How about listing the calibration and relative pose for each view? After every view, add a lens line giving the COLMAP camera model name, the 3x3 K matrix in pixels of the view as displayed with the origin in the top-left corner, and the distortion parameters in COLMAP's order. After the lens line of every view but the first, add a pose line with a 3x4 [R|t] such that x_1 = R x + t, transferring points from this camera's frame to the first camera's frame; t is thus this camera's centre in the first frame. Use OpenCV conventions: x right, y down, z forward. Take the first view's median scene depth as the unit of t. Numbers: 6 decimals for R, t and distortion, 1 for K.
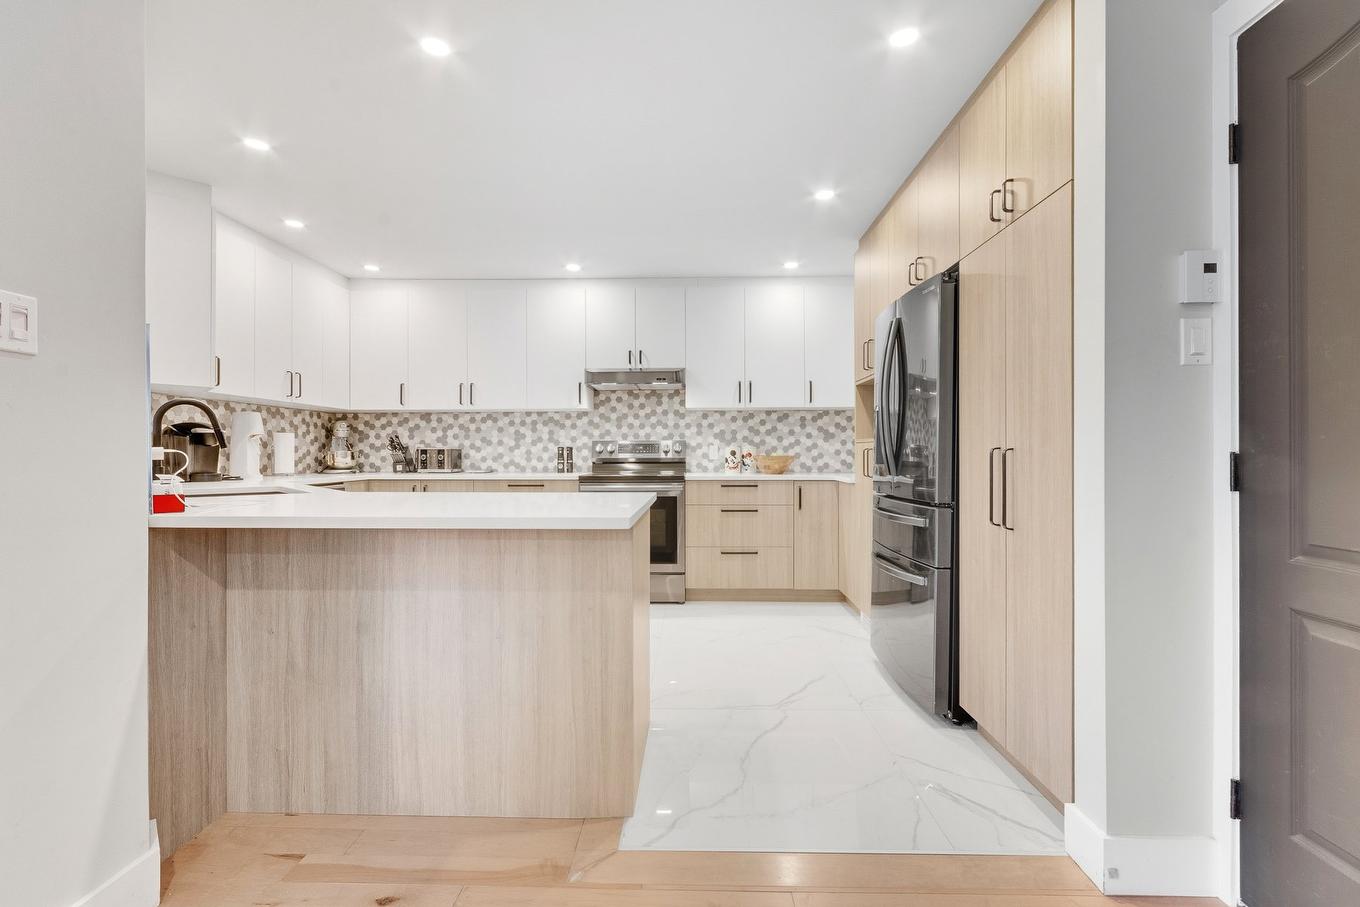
lens RADIAL K [[605.0, 0, 682.1], [0, 605.0, 454.1], [0, 0, 1]] dist [-0.004028, 0.000316]
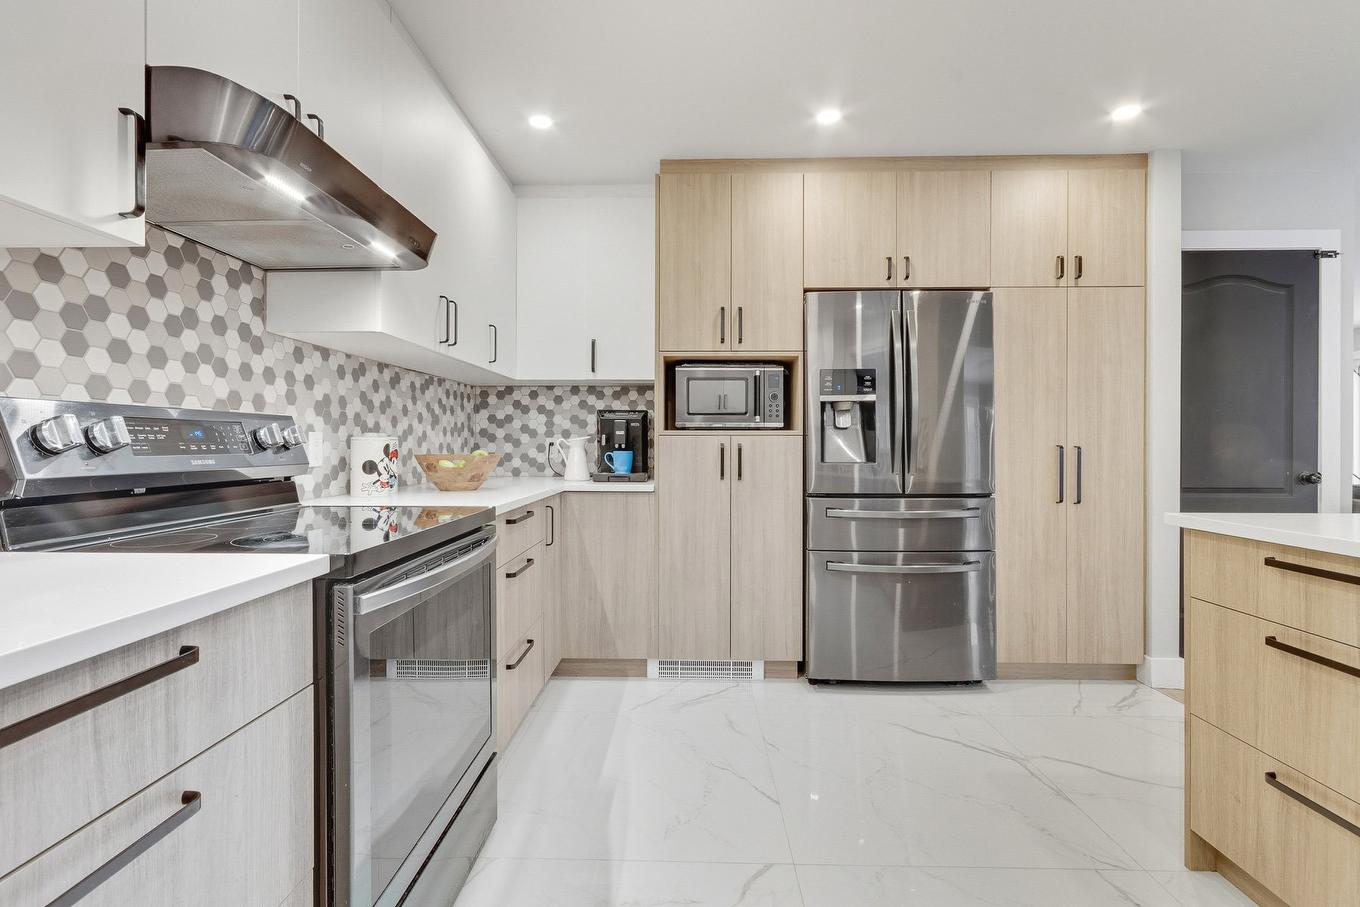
lens RADIAL K [[605.0, 0, 677.9], [0, 605.0, 448.7], [0, 0, 1]] dist [-0.004028, 0.000316]
pose [[0.010378, -0.005483, 0.999931, -0.344493], [0.000943, 0.999985, 0.005474, -0.004856], [-0.999946, 0.000886, 0.010383, 0.755680]]
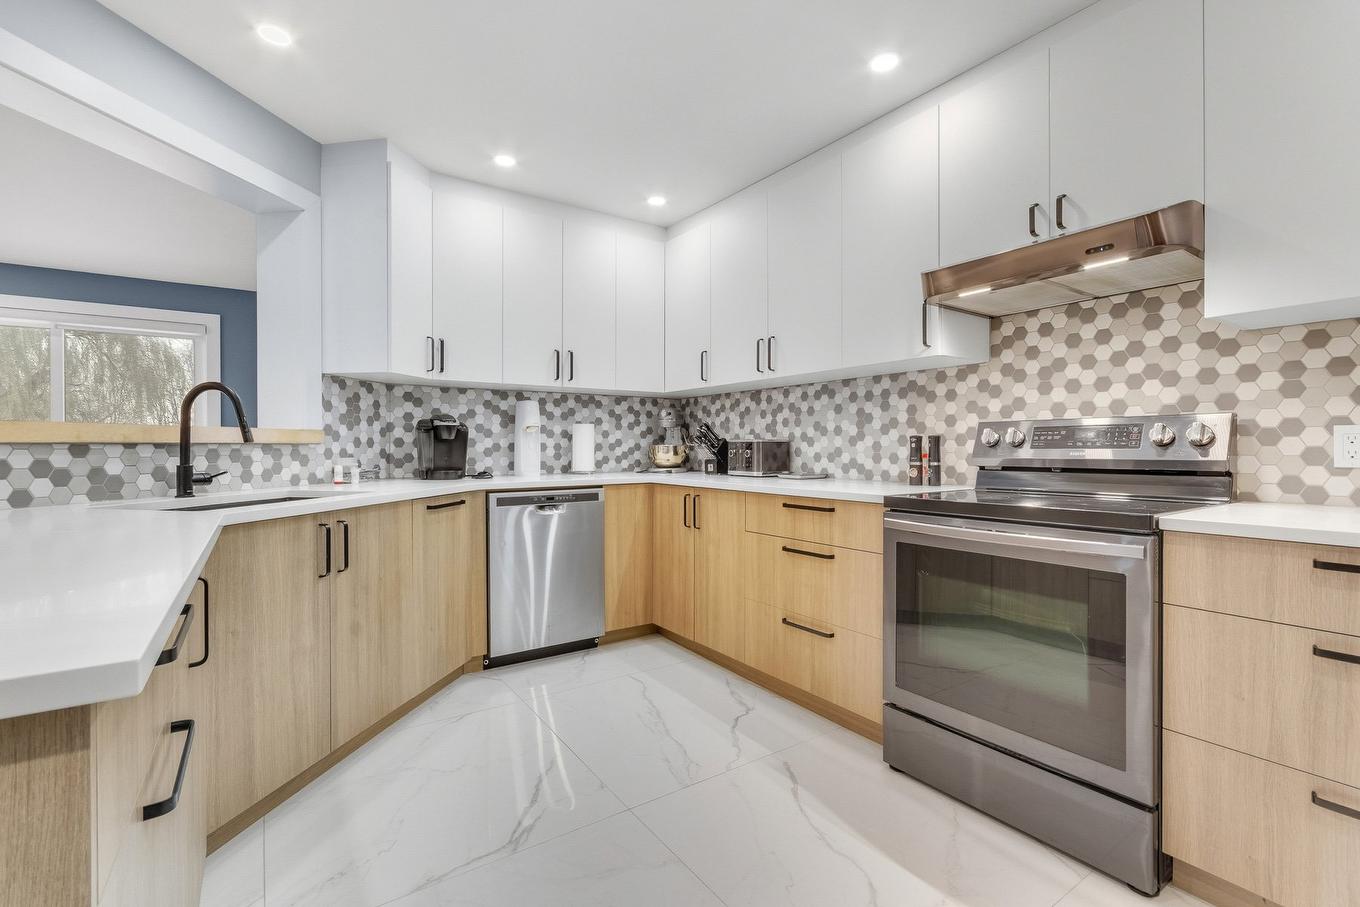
lens RADIAL K [[605.0, 0, 688.3], [0, 605.0, 448.2], [0, 0, 1]] dist [-0.004028, 0.000316]
pose [[0.599217, 0.001769, -0.800585, 0.097452], [-0.001450, 0.999998, 0.001125, -0.001325], [0.800586, 0.000487, 0.599218, 0.517654]]
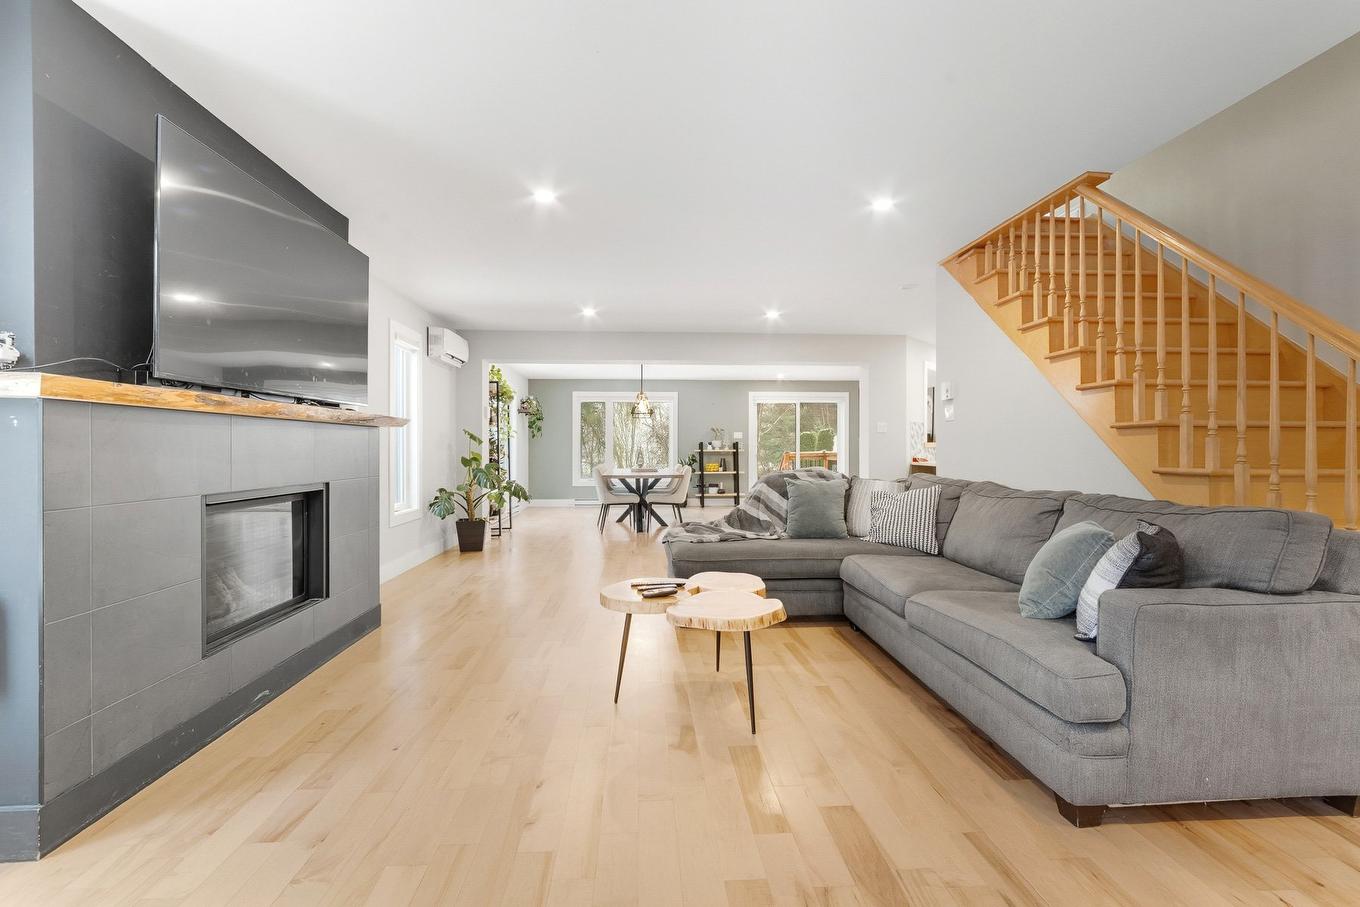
lens RADIAL K [[605.0, 0, 669.0], [0, 605.0, 449.5], [0, 0, 1]] dist [-0.004028, 0.000316]
pose [[0.084174, 0.004577, -0.996441, 1.127192], [-0.007300, 0.999965, 0.003976, -0.000081], [0.996424, 0.006939, 0.084205, -0.400292]]
